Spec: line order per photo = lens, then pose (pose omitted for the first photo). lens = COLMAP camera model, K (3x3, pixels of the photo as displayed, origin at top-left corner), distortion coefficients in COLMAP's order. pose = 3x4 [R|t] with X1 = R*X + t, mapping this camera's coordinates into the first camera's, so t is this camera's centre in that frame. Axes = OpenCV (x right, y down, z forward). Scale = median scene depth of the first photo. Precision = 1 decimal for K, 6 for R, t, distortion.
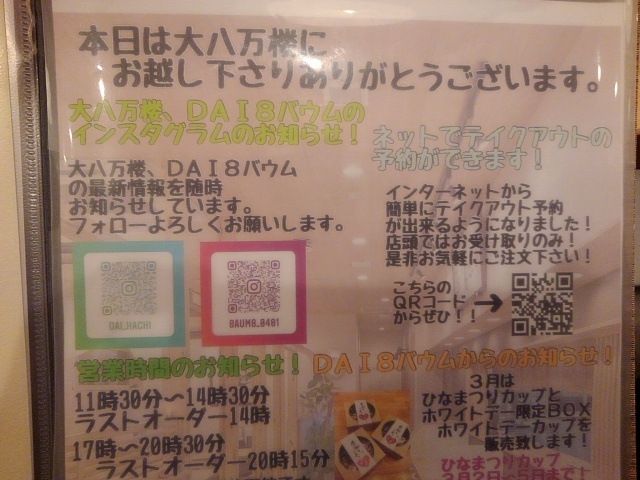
lens RADIAL K [[466.1, 0, 318.2], [0, 466.1, 240.7], [0, 0, 1]] dist [0.014391, 0.005420]
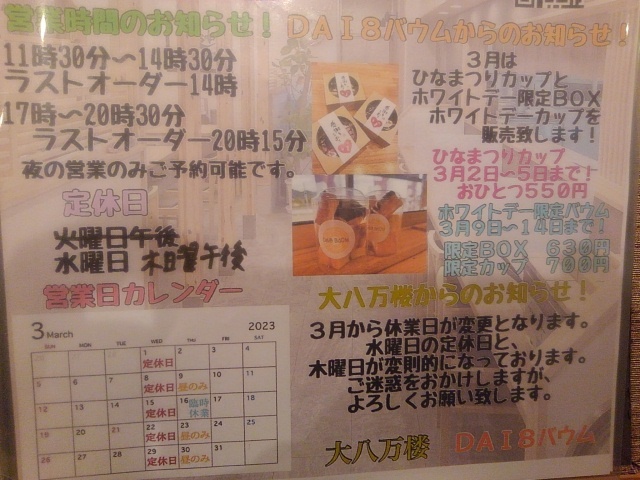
lens RADIAL K [[466.1, 0, 321.8], [0, 466.1, 239.5], [0, 0, 1]] dist [0.014391, 0.005420]
pose [[0.999684, 0.003128, 0.024937, 0.032502], [-0.003738, 0.999695, 0.024431, 0.629842], [-0.024853, -0.024517, 0.999390, 0.123306]]
